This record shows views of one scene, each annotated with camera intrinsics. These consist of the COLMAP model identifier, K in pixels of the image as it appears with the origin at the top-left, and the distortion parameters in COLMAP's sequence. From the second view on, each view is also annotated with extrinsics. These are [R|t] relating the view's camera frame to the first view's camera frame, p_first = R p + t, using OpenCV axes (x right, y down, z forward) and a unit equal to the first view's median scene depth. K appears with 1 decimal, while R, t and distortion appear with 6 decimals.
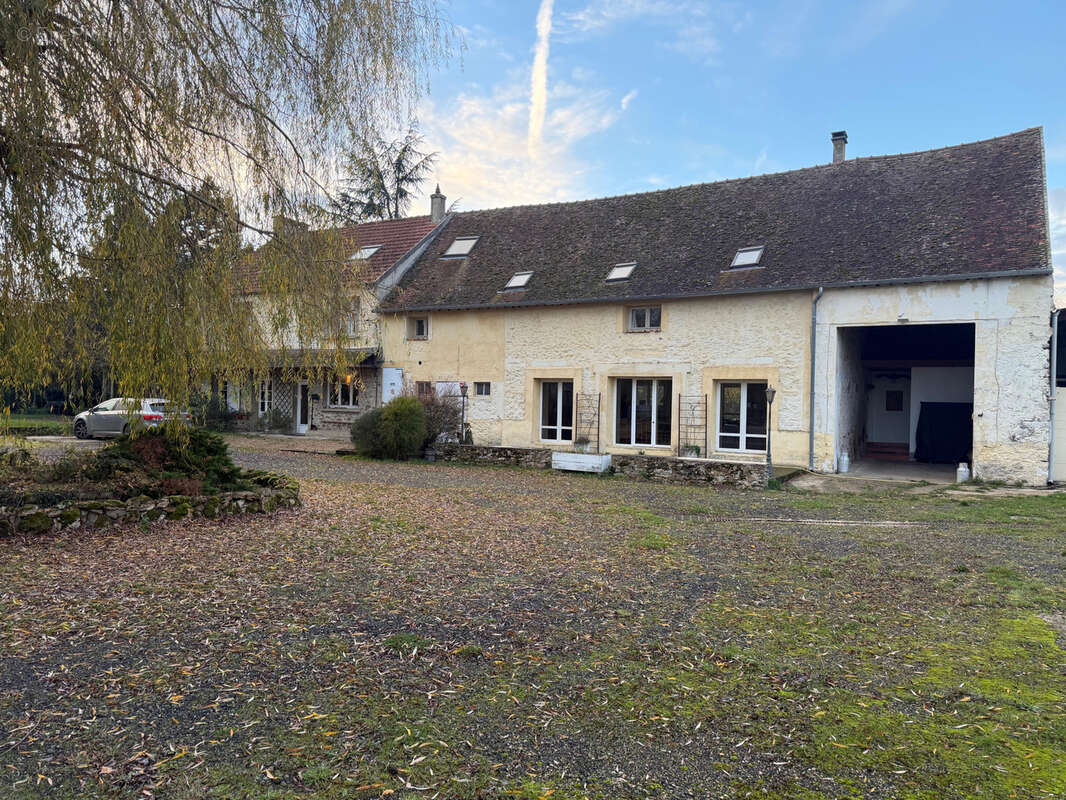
lens RADIAL K [[786.0, 0, 533.0], [0, 786.0, 400.0], [0, 0, 1]] dist [-0.000274, -0.000383]
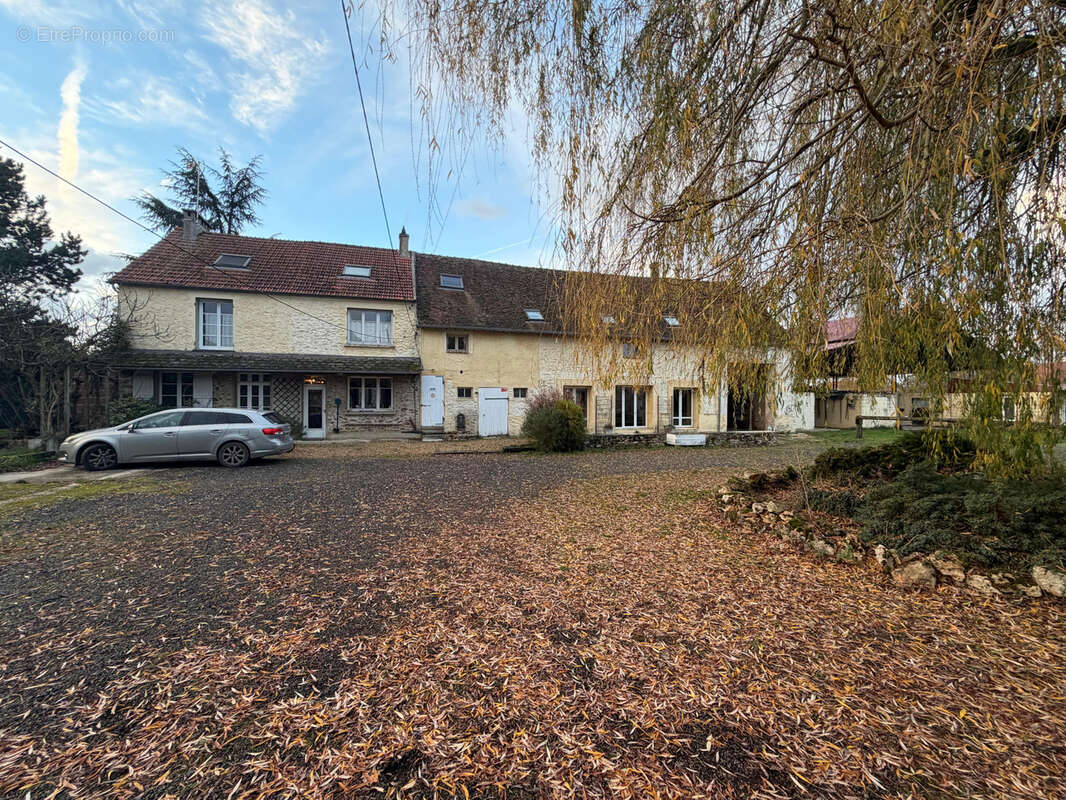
lens RADIAL K [[428.6, 0, 533.0], [0, 428.6, 400.0], [0, 0, 1]] dist [0.002476, 0.000118]
pose [[0.671137, -0.017694, 0.741123, -0.596530], [0.011790, 0.999843, 0.013194, -0.011692], [-0.741240, -0.000118, 0.671240, 0.493765]]
